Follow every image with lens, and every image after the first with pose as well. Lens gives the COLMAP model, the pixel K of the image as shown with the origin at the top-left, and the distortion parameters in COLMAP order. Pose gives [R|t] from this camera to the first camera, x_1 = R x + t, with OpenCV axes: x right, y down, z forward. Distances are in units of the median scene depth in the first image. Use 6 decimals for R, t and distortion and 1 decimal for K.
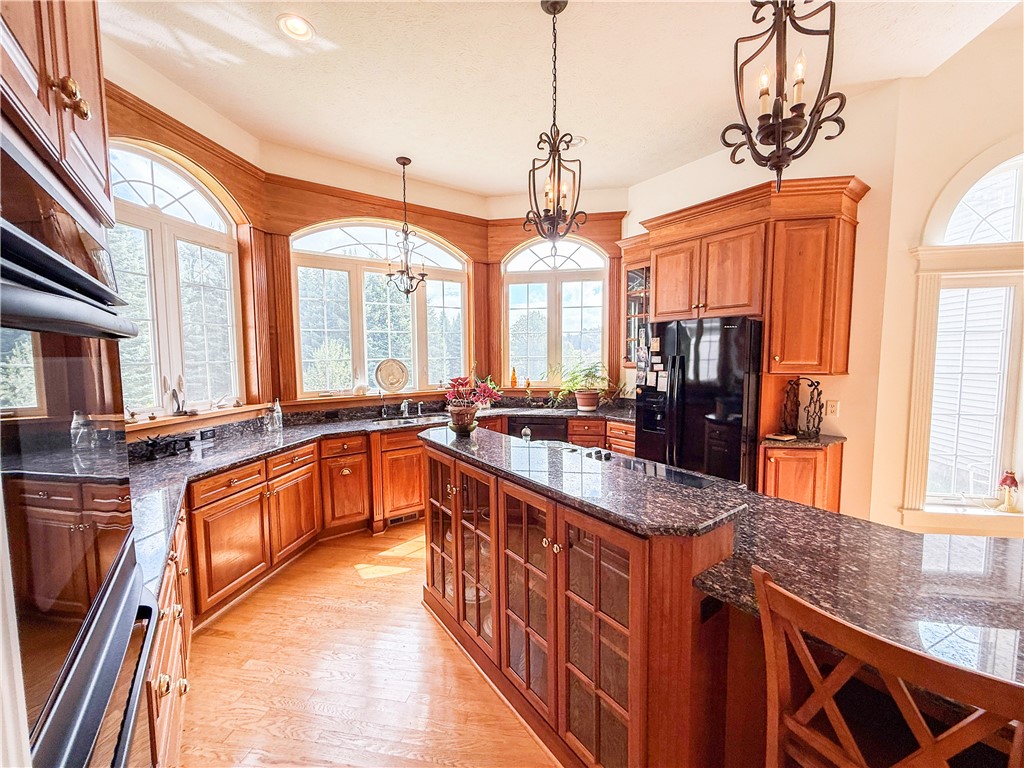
lens RADIAL K [[408.2, 0, 511.3], [0, 408.2, 383.1], [0, 0, 1]] dist [0.004222, 0.000371]
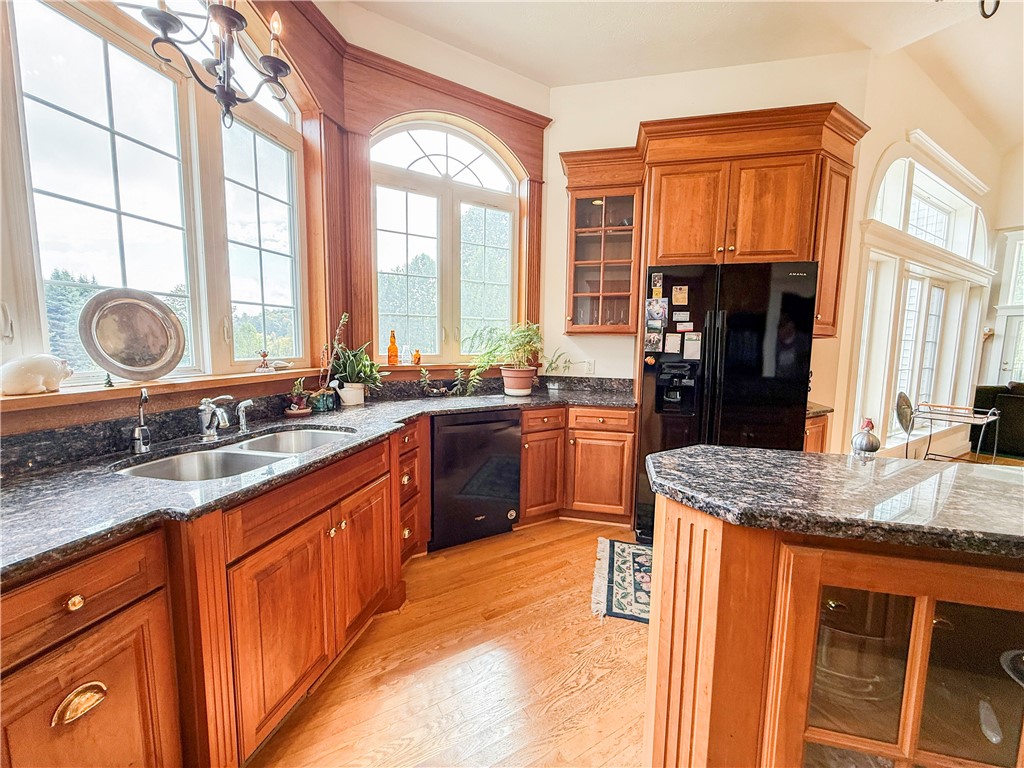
lens RADIAL K [[408.2, 0, 512.2], [0, 408.2, 383.1], [0, 0, 1]] dist [0.004222, 0.000371]
pose [[0.753785, -0.048417, 0.655335, -0.327530], [0.026003, 0.998699, 0.043876, 0.019807], [-0.656606, -0.016033, 0.754063, 0.585416]]
